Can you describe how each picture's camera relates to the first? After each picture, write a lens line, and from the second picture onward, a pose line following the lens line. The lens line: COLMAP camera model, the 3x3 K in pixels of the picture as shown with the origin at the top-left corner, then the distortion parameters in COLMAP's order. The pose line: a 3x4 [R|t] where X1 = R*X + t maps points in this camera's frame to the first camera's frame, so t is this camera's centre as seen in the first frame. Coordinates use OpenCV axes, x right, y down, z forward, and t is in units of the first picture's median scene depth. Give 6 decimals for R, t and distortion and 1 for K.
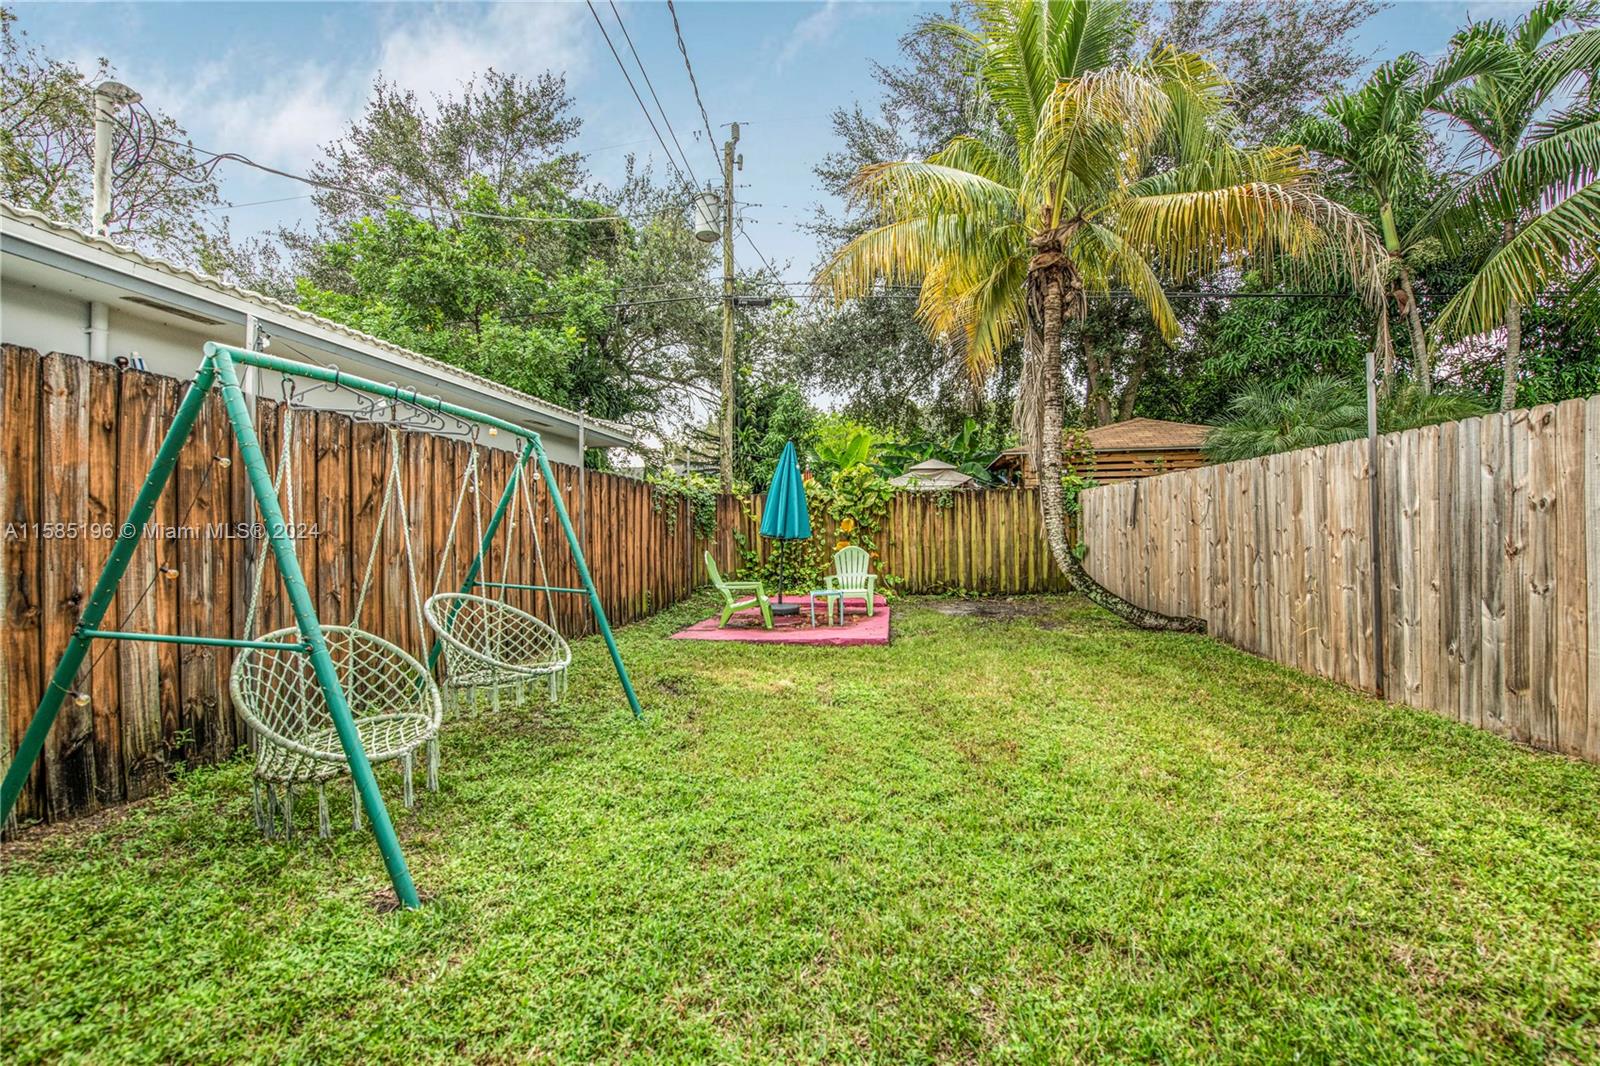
lens RADIAL K [[658.6, 0, 821.6], [0, 658.6, 534.9], [0, 0, 1]] dist [-0.002180, -0.000296]
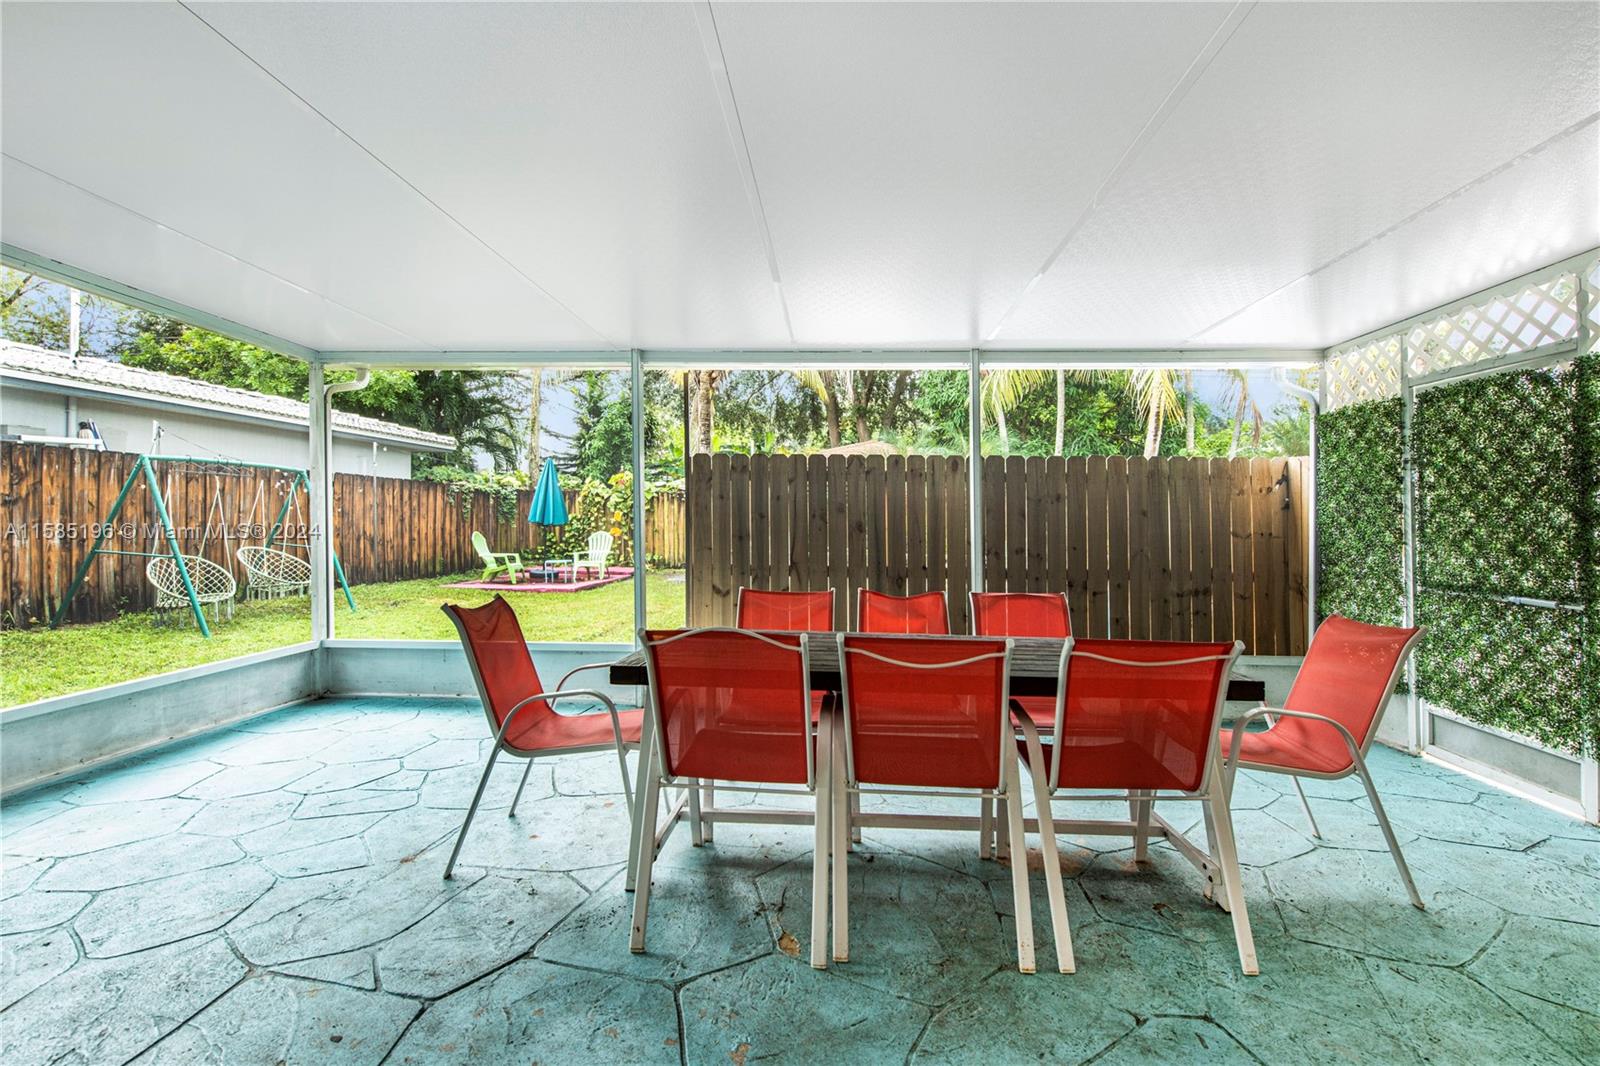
lens RADIAL K [[653.9, 0, 800.0], [0, 653.9, 533.0], [0, 0, 1]] dist [0.000421, 0.000093]
pose [[0.997154, 0.027251, 0.070293, 1.202709], [-0.028479, 0.999458, 0.016531, -0.046874], [-0.069804, -0.018486, 0.997389, -1.414525]]
